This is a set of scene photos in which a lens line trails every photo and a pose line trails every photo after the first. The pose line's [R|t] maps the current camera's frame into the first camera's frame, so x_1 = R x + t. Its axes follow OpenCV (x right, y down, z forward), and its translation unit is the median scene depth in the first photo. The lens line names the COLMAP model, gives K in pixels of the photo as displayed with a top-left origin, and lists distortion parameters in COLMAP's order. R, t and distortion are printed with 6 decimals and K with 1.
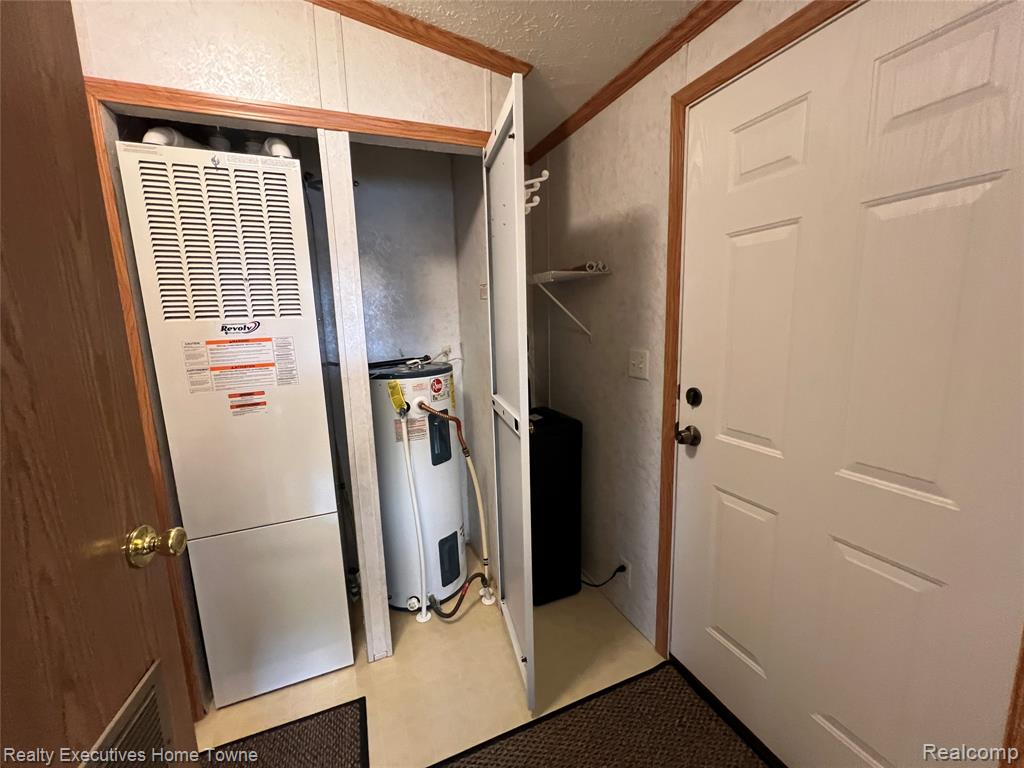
lens RADIAL K [[413.1, 0, 512.0], [0, 413.1, 382.7], [0, 0, 1]] dist [-0.000519, -0.000493]
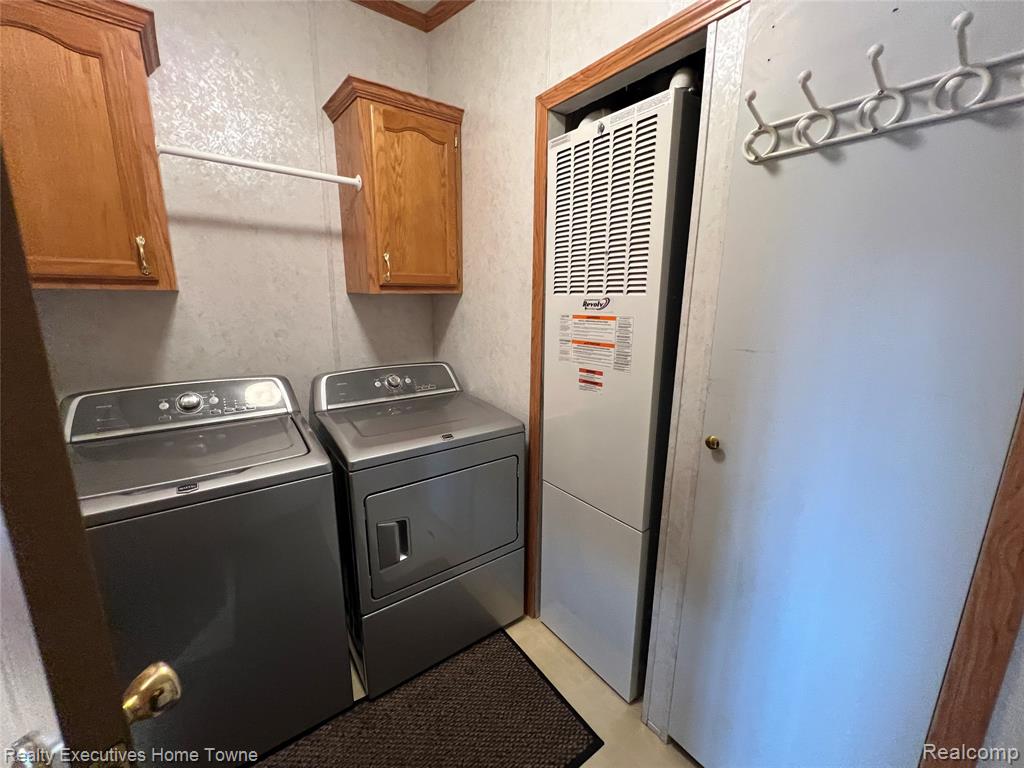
lens RADIAL K [[412.1, 0, 513.6], [0, 412.1, 384.2], [0, 0, 1]] dist [0.001597, 0.000029]
pose [[0.251984, 0.233247, -0.939202, 0.253864], [-0.165453, 0.966613, 0.195664, -0.107674], [0.953483, 0.106090, 0.282162, 0.556336]]
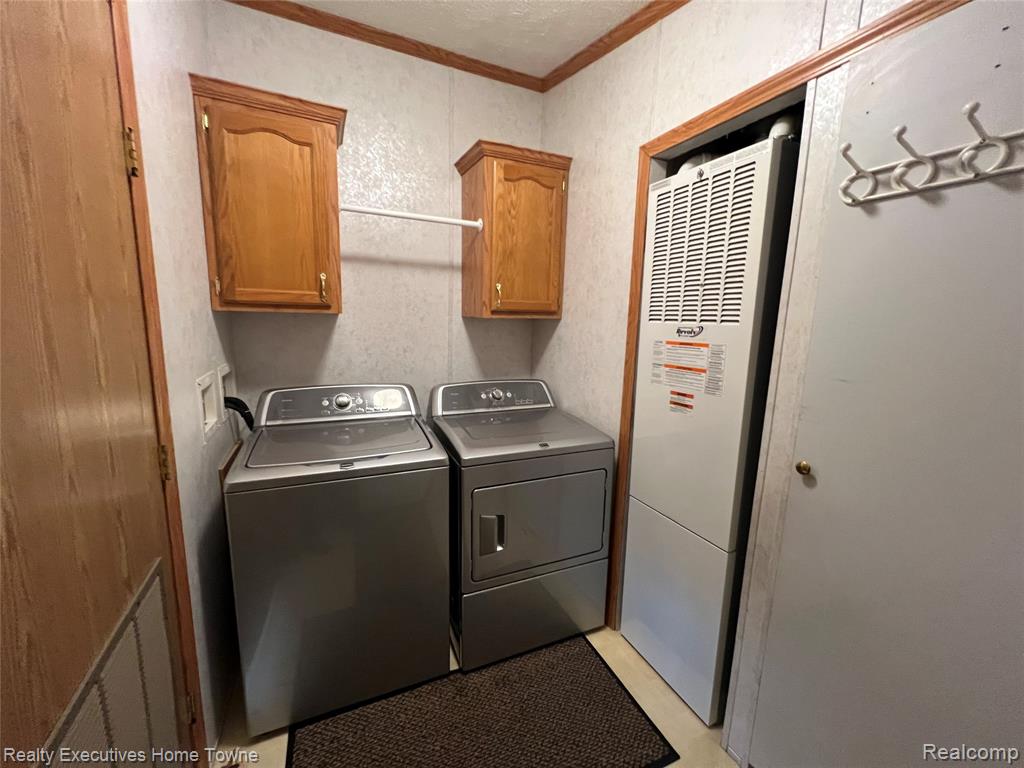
lens RADIAL K [[413.1, 0, 510.9], [0, 413.1, 384.0], [0, 0, 1]] dist [-0.000519, -0.000493]
pose [[0.034579, 0.190120, -0.981152, 0.380665], [-0.179279, 0.966994, 0.181058, -0.112535], [0.983190, 0.169639, 0.067522, 0.503585]]
